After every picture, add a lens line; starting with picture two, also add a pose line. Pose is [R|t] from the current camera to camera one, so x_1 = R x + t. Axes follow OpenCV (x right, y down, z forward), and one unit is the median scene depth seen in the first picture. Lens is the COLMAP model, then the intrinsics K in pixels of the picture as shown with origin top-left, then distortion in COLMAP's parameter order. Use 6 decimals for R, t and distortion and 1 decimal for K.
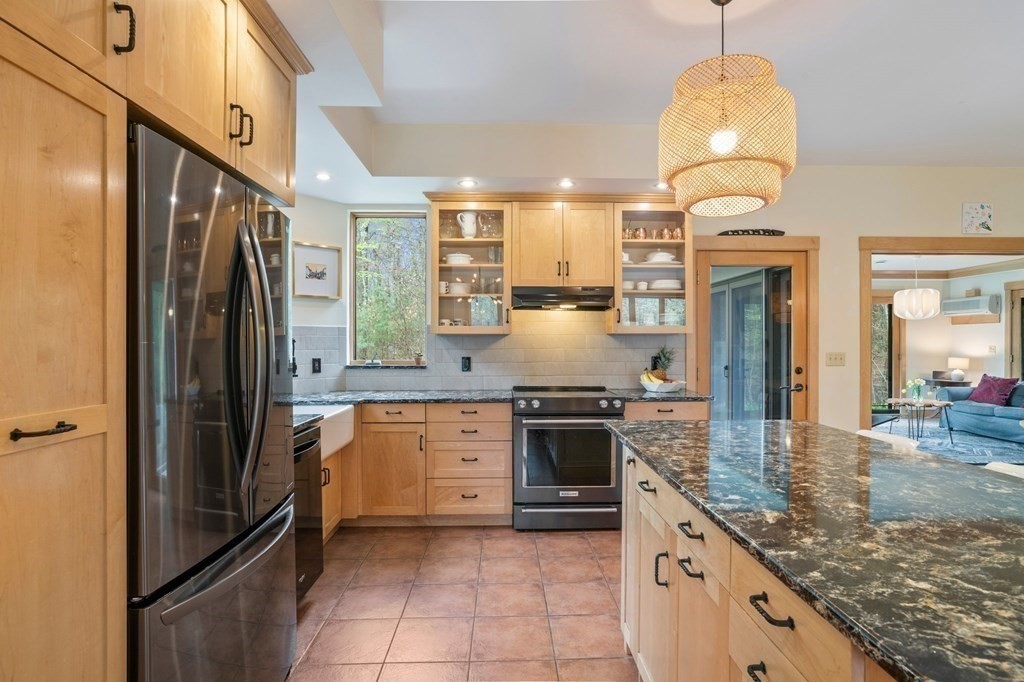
lens RADIAL K [[526.2, 0, 520.2], [0, 526.2, 339.2], [0, 0, 1]] dist [-0.020111, 0.007438]
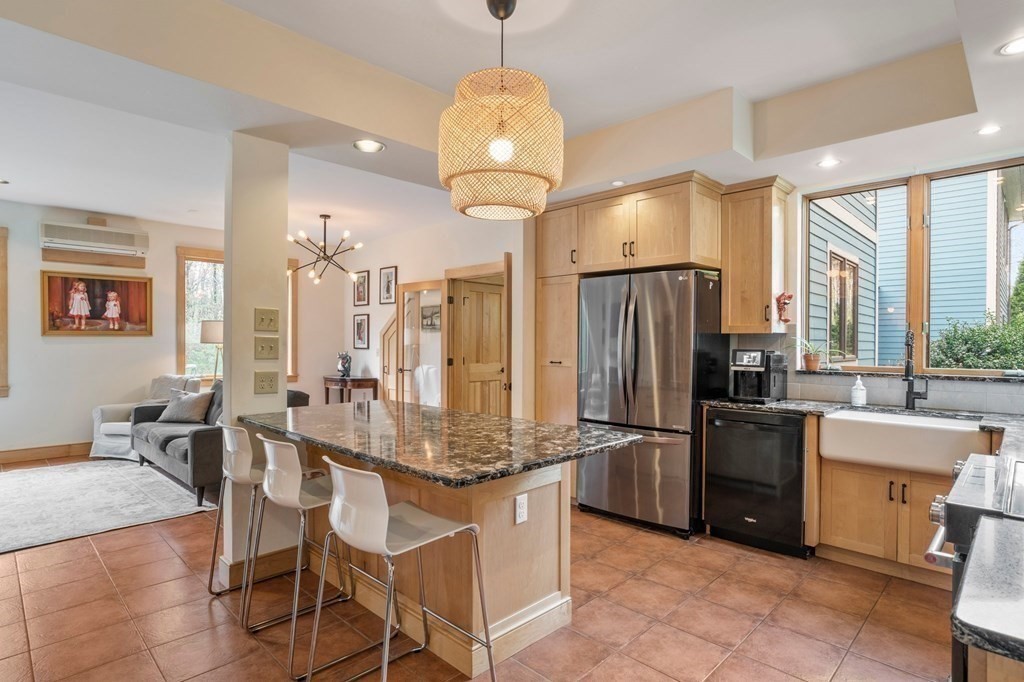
lens RADIAL K [[526.2, 0, 514.9], [0, 526.2, 346.1], [0, 0, 1]] dist [-0.020111, 0.007438]
pose [[-0.724266, 0.004169, -0.689508, 0.546188], [0.001131, 0.999988, 0.004858, 0.002873], [0.689520, 0.002739, -0.724262, 0.892684]]
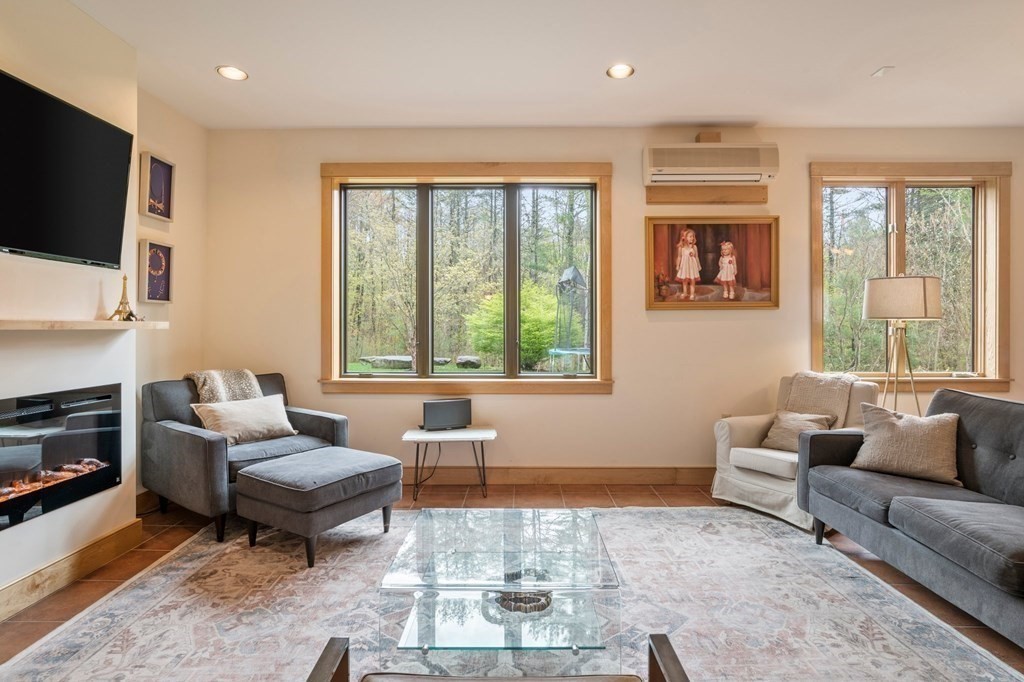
lens RADIAL K [[526.2, 0, 524.6], [0, 526.2, 330.0], [0, 0, 1]] dist [-0.020111, 0.007438]
pose [[-0.999300, 0.001620, 0.037384, 0.692232], [0.001418, 0.999984, -0.005422, 0.023501], [-0.037392, -0.005365, -0.999286, 0.036050]]
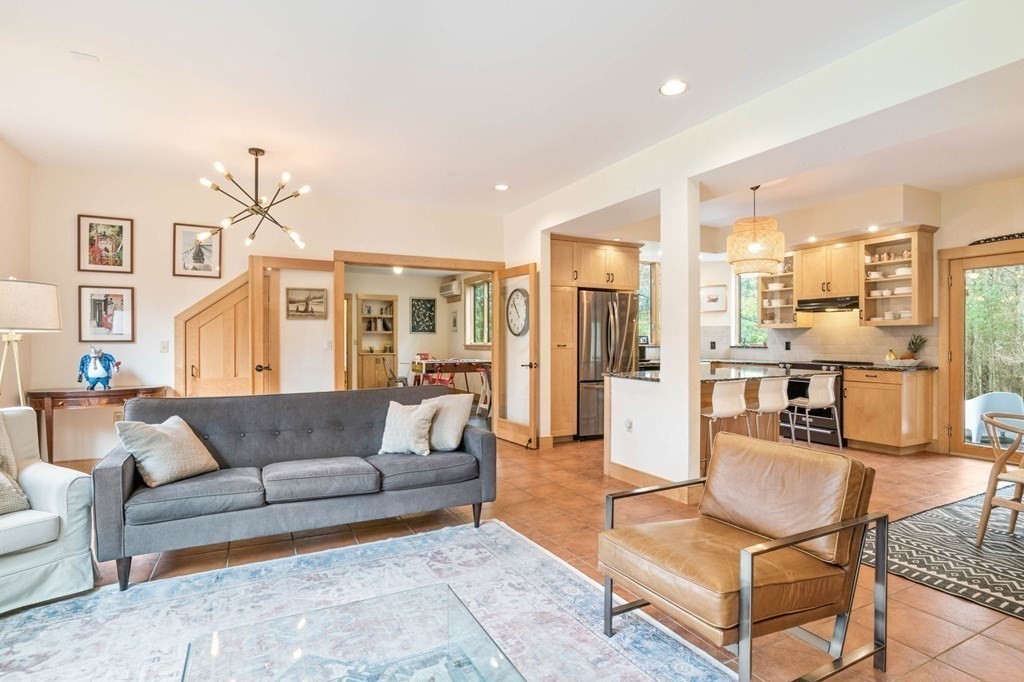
lens RADIAL K [[527.7, 0, 510.5], [0, 527.7, 338.5], [0, 0, 1]] dist [-0.025388, 0.010320]
pose [[0.415583, 0.000053, -0.909555, 1.061225], [0.005142, 0.999984, 0.002407, 0.014430], [0.909541, -0.005677, 0.415576, -0.512469]]
